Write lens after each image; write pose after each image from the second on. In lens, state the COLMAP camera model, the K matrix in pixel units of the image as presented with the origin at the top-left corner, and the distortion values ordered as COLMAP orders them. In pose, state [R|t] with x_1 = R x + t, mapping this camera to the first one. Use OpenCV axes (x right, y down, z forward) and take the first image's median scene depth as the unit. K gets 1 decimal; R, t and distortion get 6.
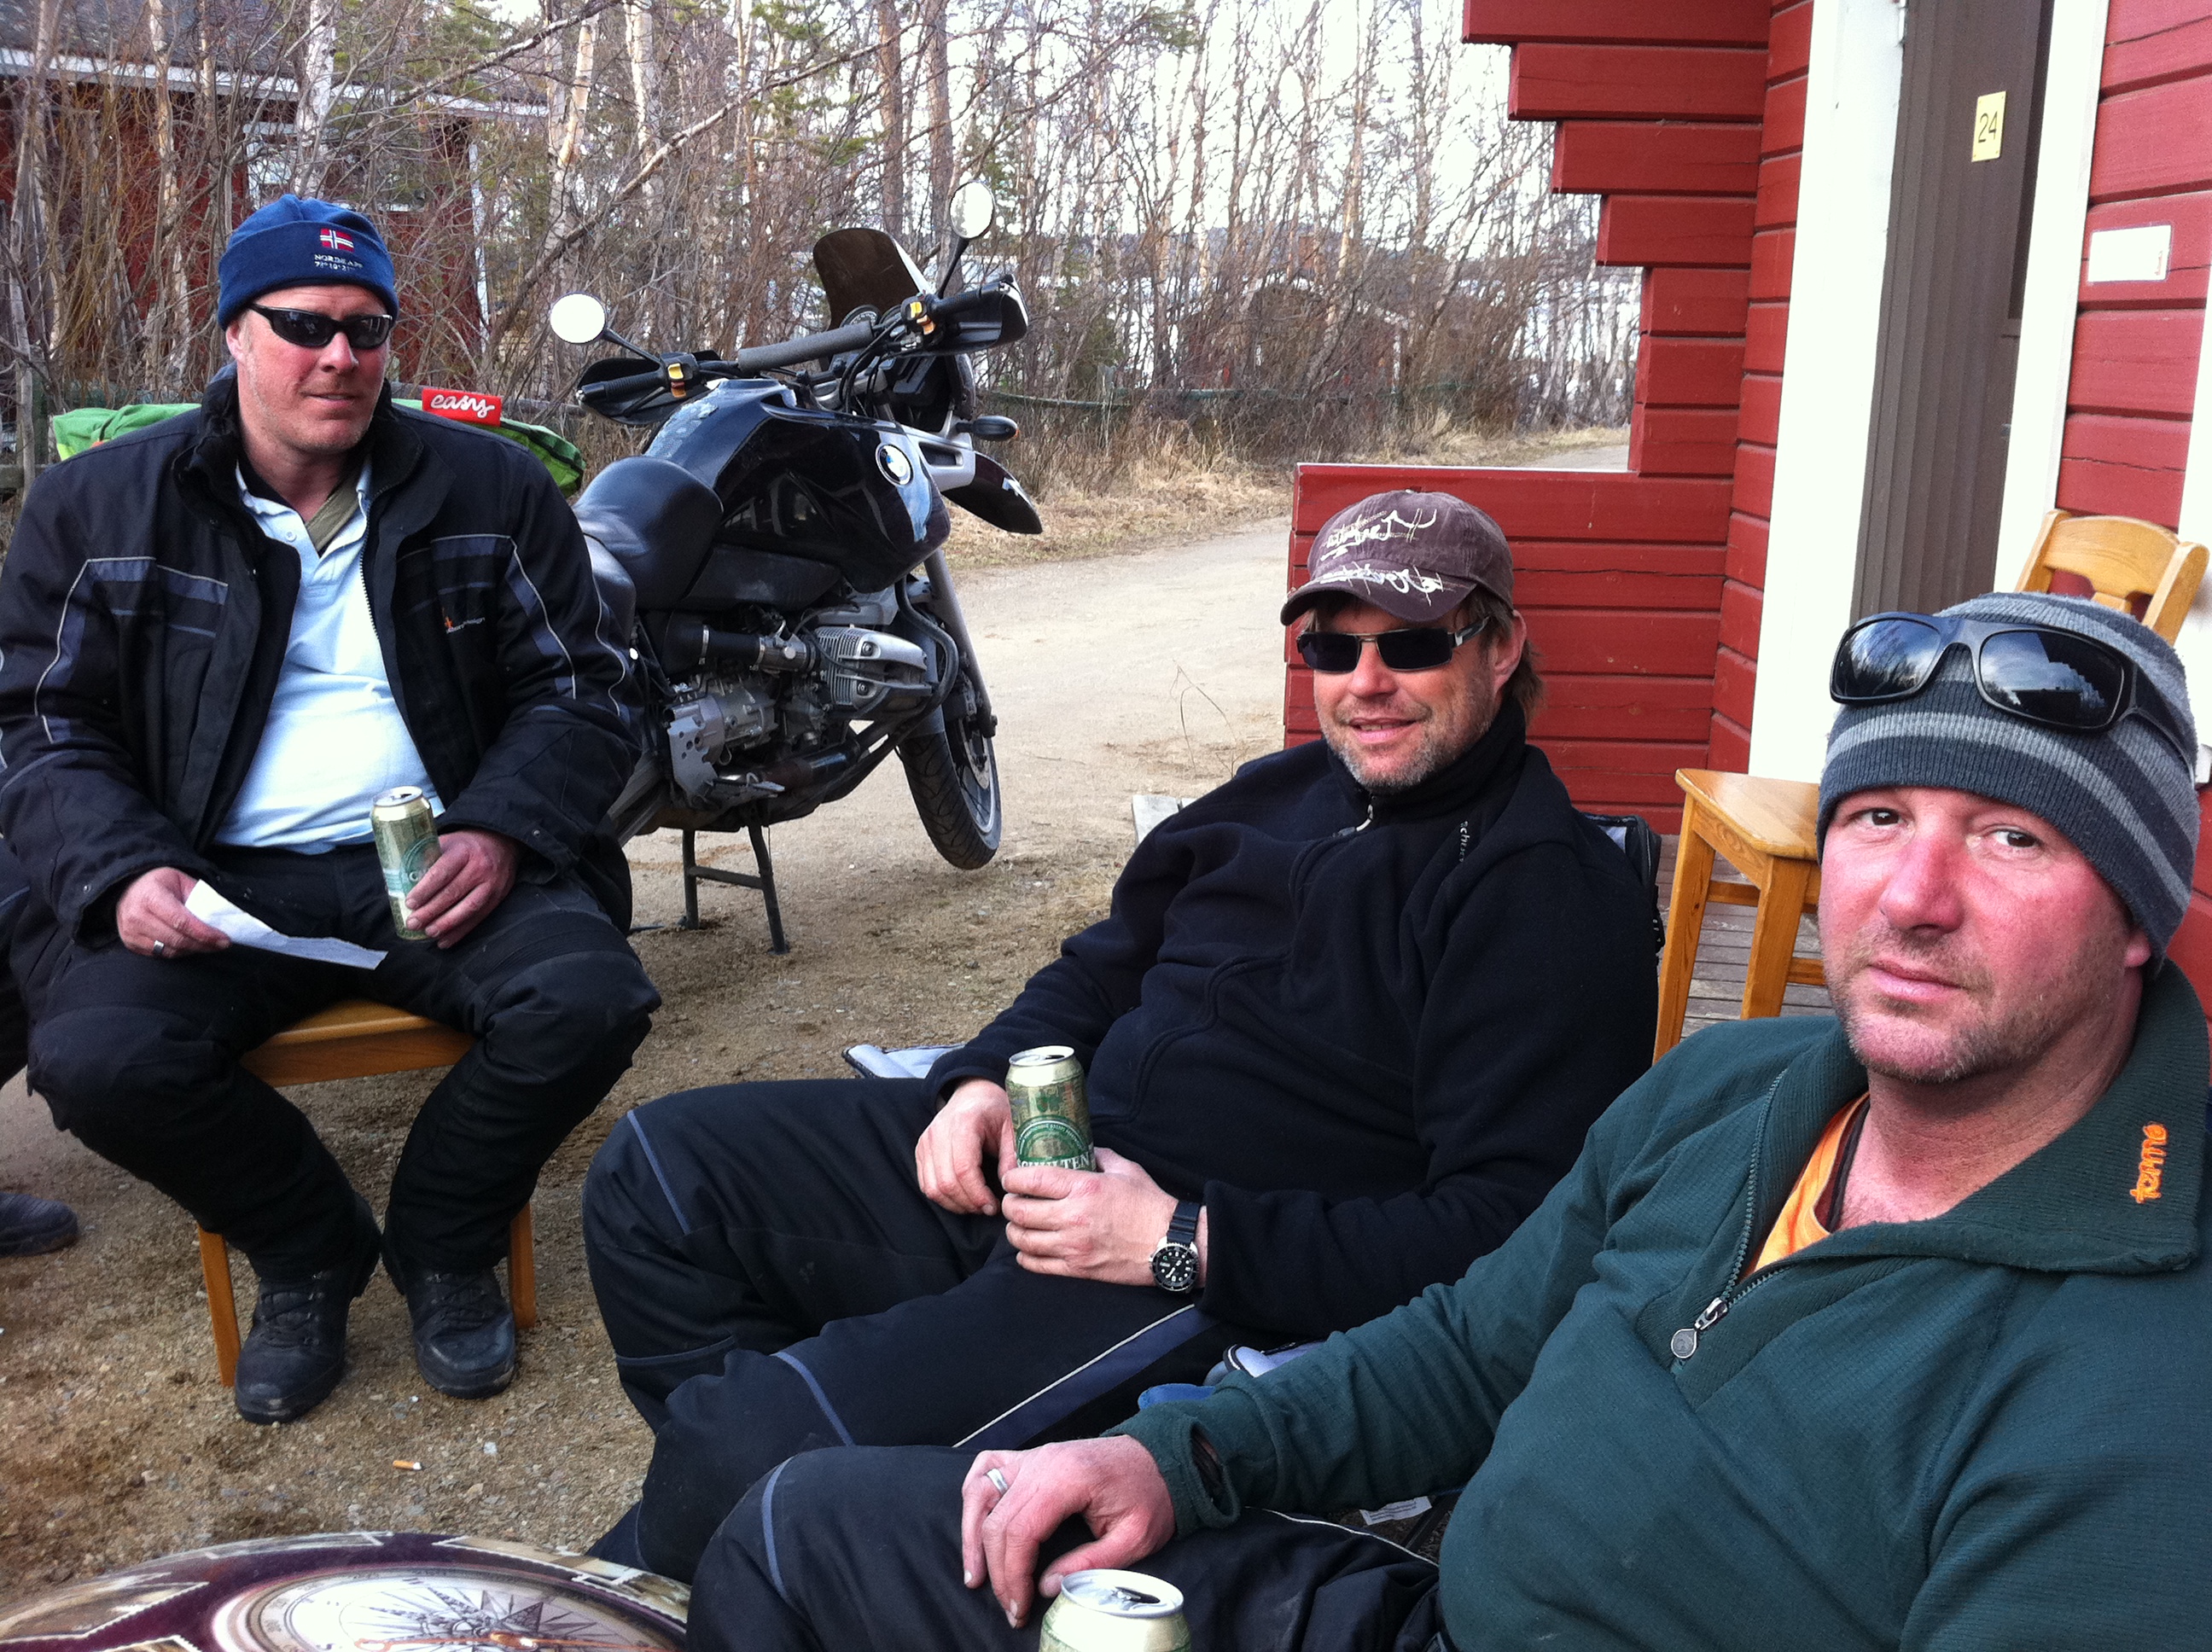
lens RADIAL K [[2130.0, 0, 1111.6], [0, 2130.0, 818.7], [0, 0, 1]] dist [0.125089, -0.329102]
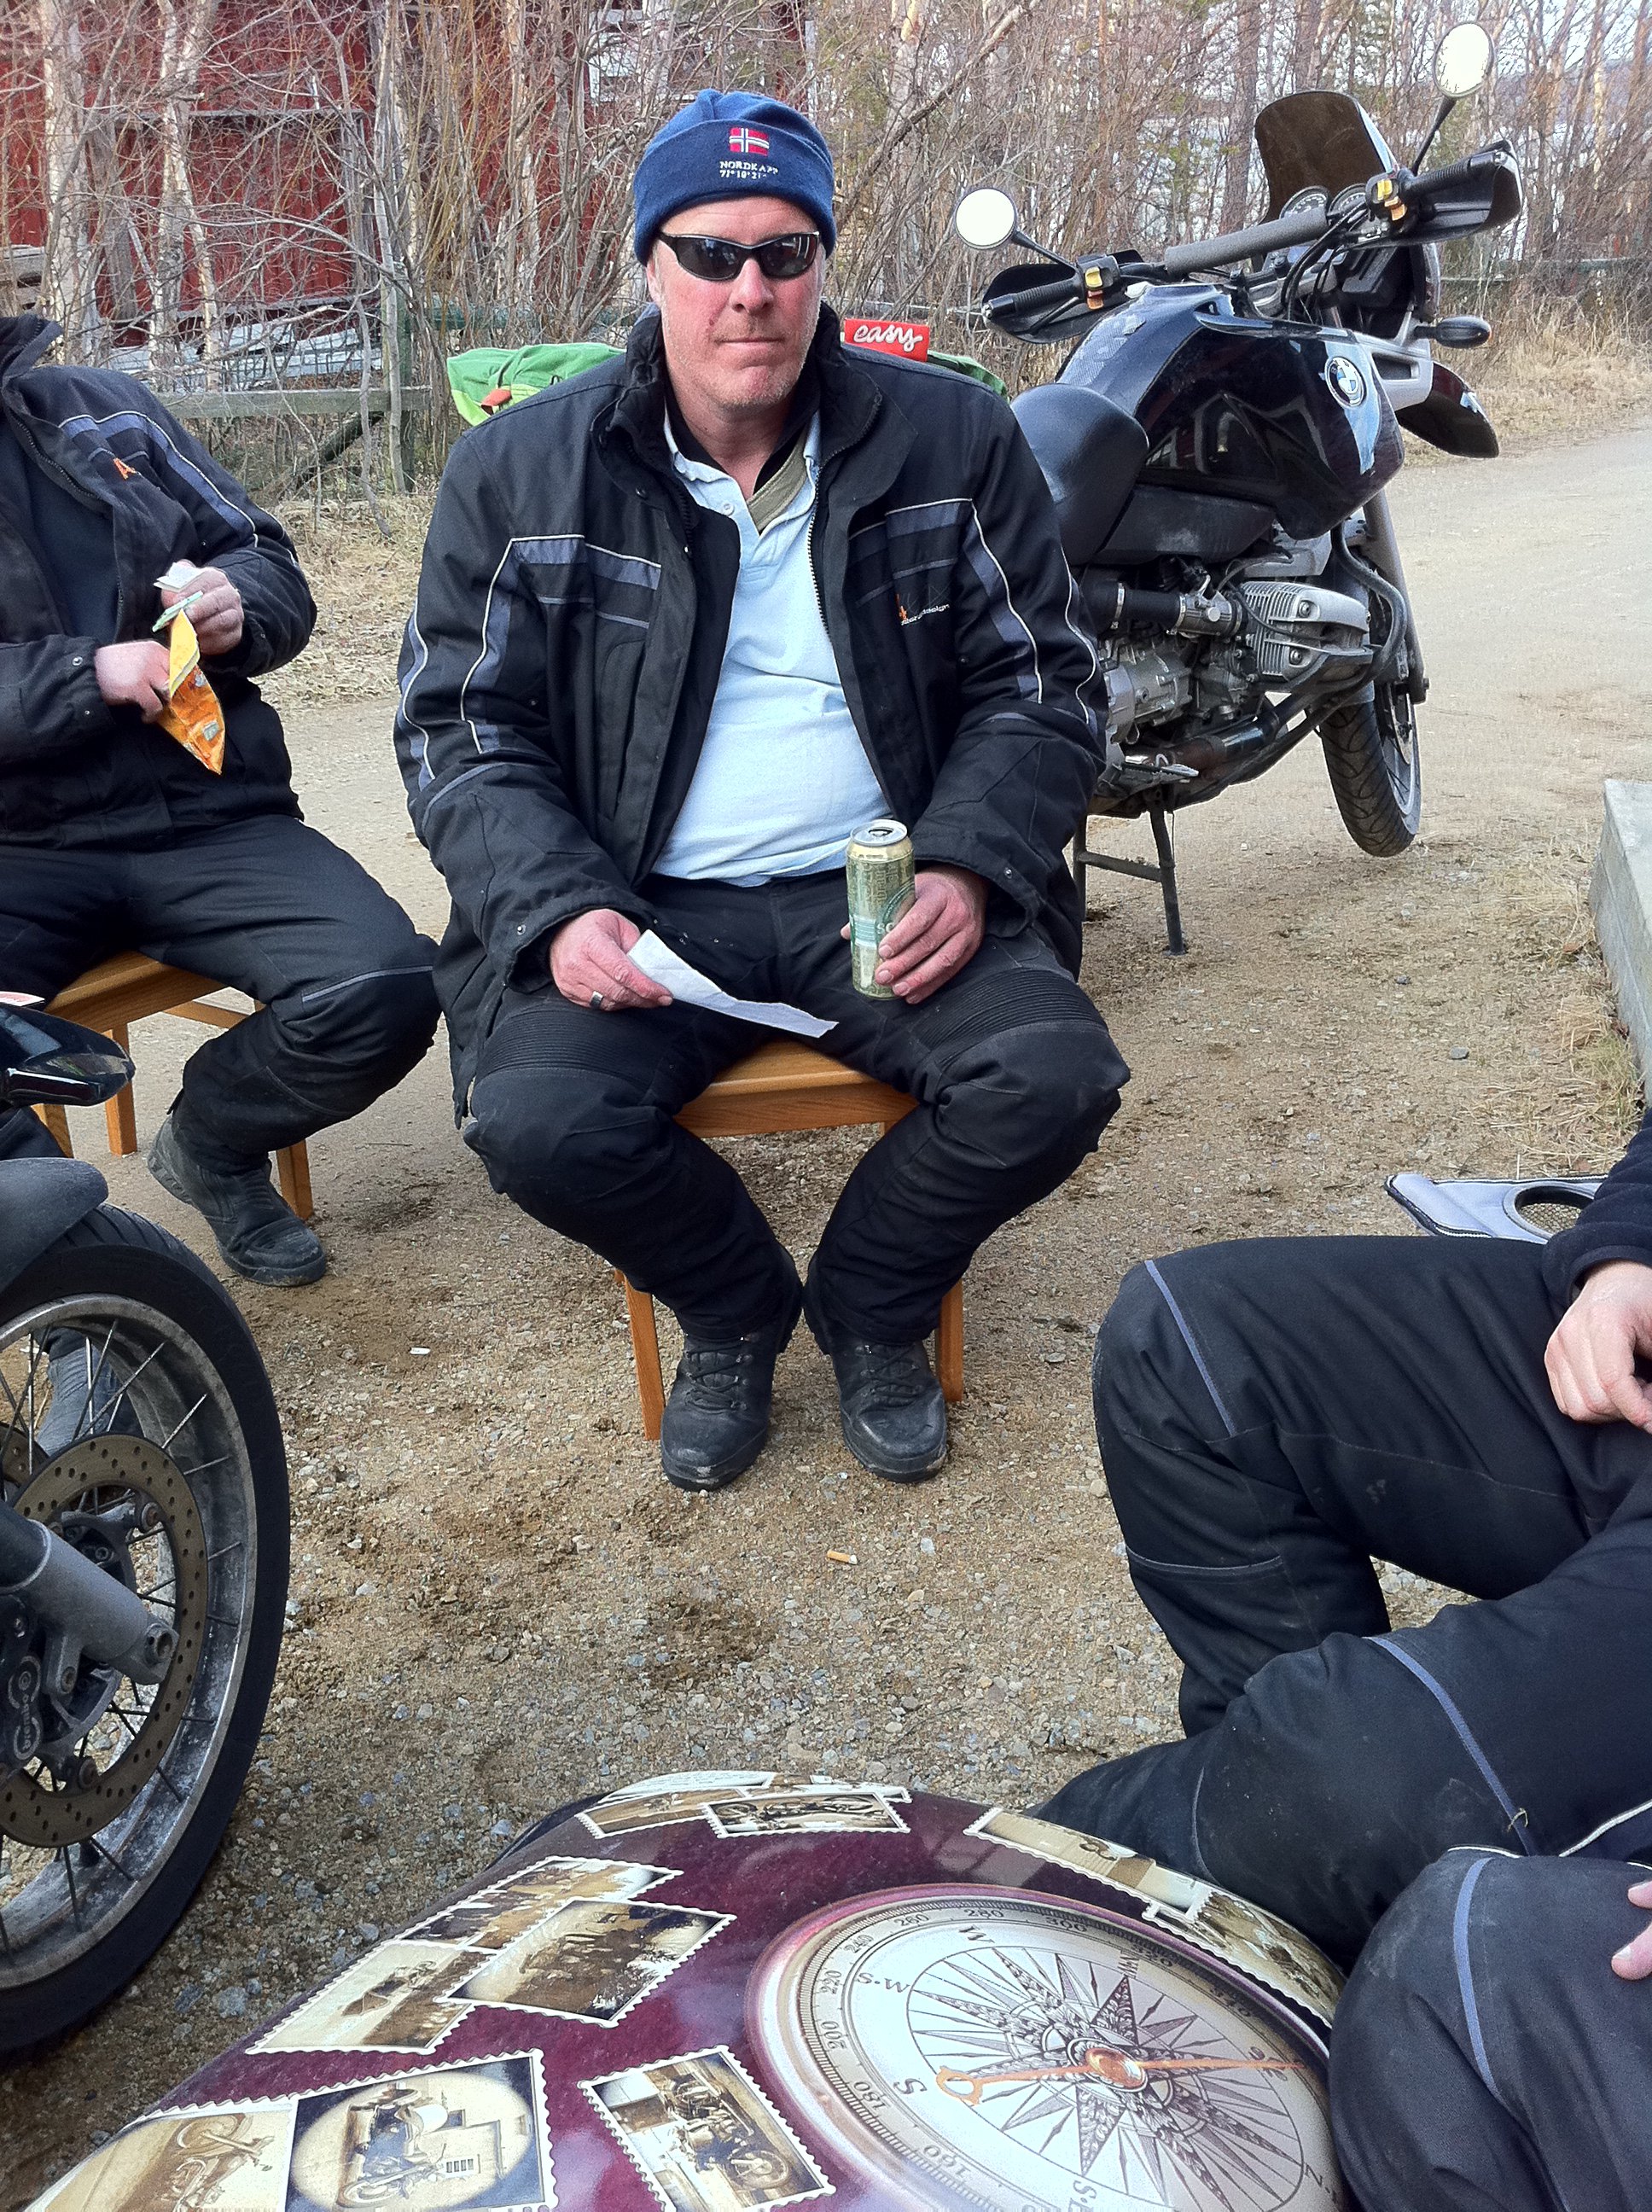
lens RADIAL K [[2130.0, 0, 824.9], [0, 2130.0, 1120.8], [0, 0, 1]] dist [0.125089, -0.329102]
pose [[0.963521, 0.065380, -0.259526, -0.063584], [-0.018464, 0.983631, 0.179247, -0.028996], [0.266997, -0.167916, 0.948956, 0.092987]]
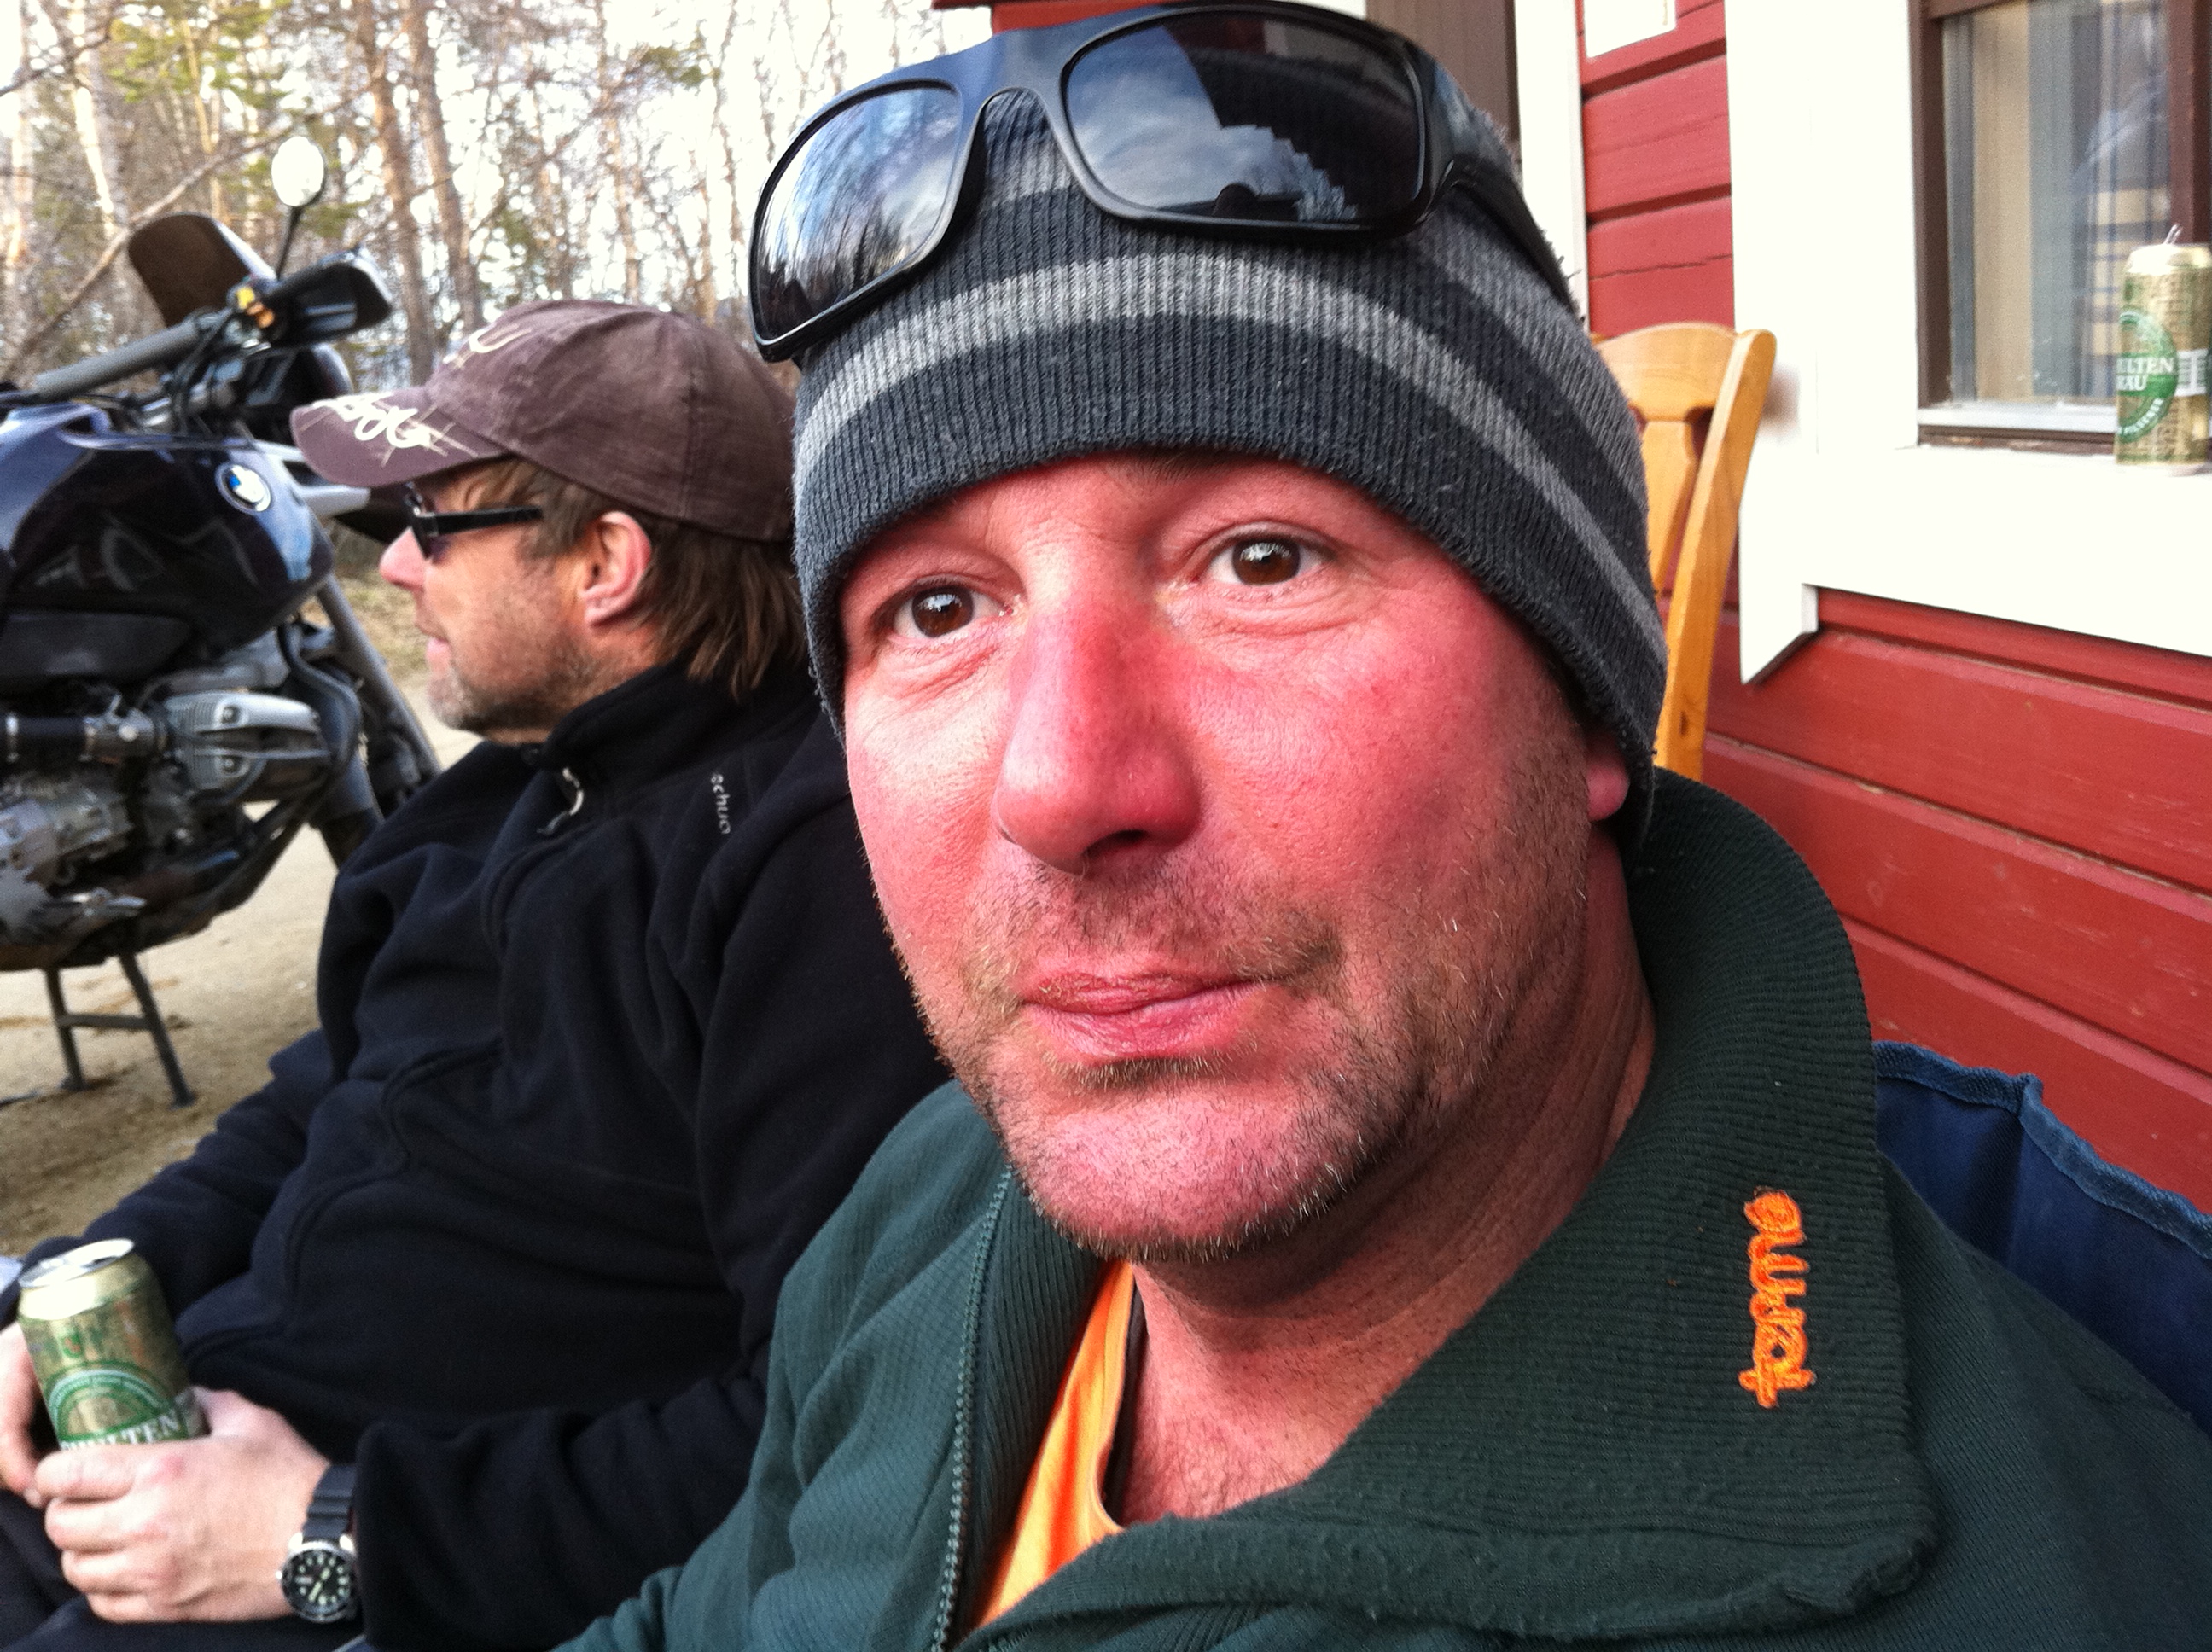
lens RADIAL K [[2167.5, 0, 1005.9], [0, 2167.5, 816.6], [0, 0, 1]] dist [0.020027, 0.007608]
pose [[0.984702, -0.138000, 0.106384, 0.082968], [0.140868, 0.989829, -0.019893, 0.016075], [-0.102557, 0.034574, 0.994126, 0.162719]]
